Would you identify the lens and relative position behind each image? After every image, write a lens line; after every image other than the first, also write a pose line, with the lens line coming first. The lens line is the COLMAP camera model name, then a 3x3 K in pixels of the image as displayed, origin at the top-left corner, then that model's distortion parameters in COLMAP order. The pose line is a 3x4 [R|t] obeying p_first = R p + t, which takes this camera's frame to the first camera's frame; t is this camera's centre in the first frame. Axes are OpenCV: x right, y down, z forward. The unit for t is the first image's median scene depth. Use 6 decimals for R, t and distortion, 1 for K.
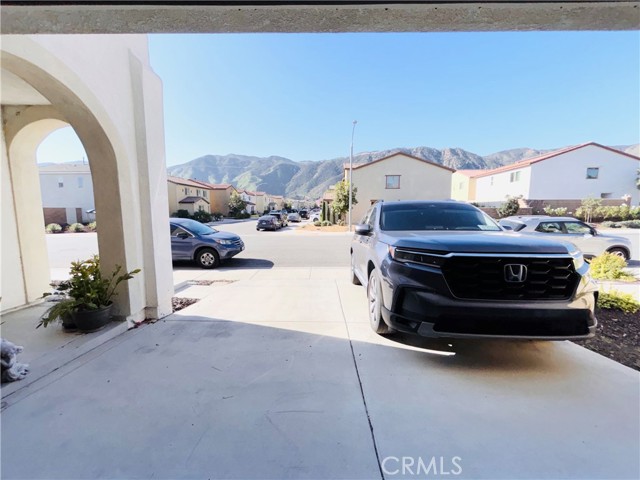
lens RADIAL K [[258.8, 0, 319.2], [0, 258.8, 240.9], [0, 0, 1]] dist [0.004023, -0.000766]
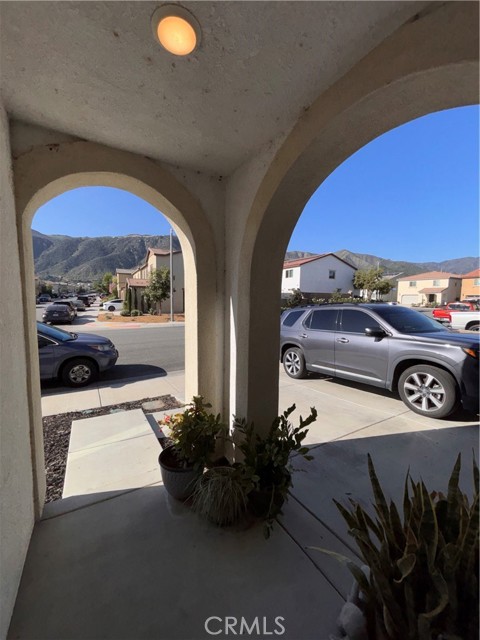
lens RADIAL K [[258.8, 0, 238.2], [0, 258.8, 321.6], [0, 0, 1]] dist [0.004023, -0.000766]
pose [[0.852829, -0.036508, 0.520912, -0.134681], [0.046079, 0.998923, -0.005431, -0.015793], [-0.520153, 0.028635, 0.853593, 0.046869]]
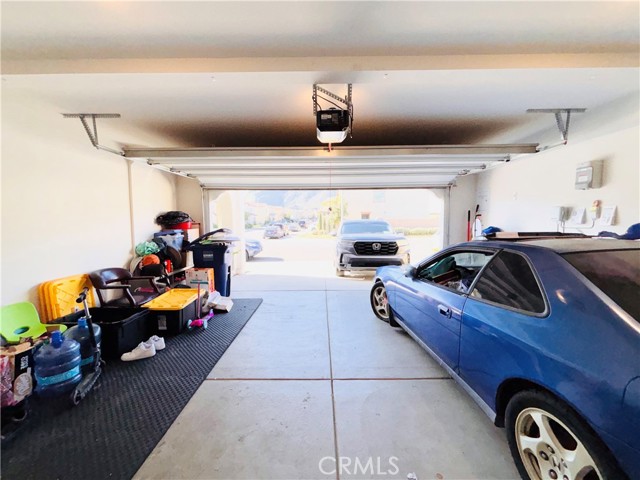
lens RADIAL K [[258.8, 0, 319.3], [0, 258.8, 240.0], [0, 0, 1]] dist [0.004023, -0.000766]
pose [[0.999948, -0.007730, 0.006598, 0.004750], [0.007986, 0.999178, -0.039754, 0.011891], [-0.006285, 0.039804, 0.999188, -0.148682]]
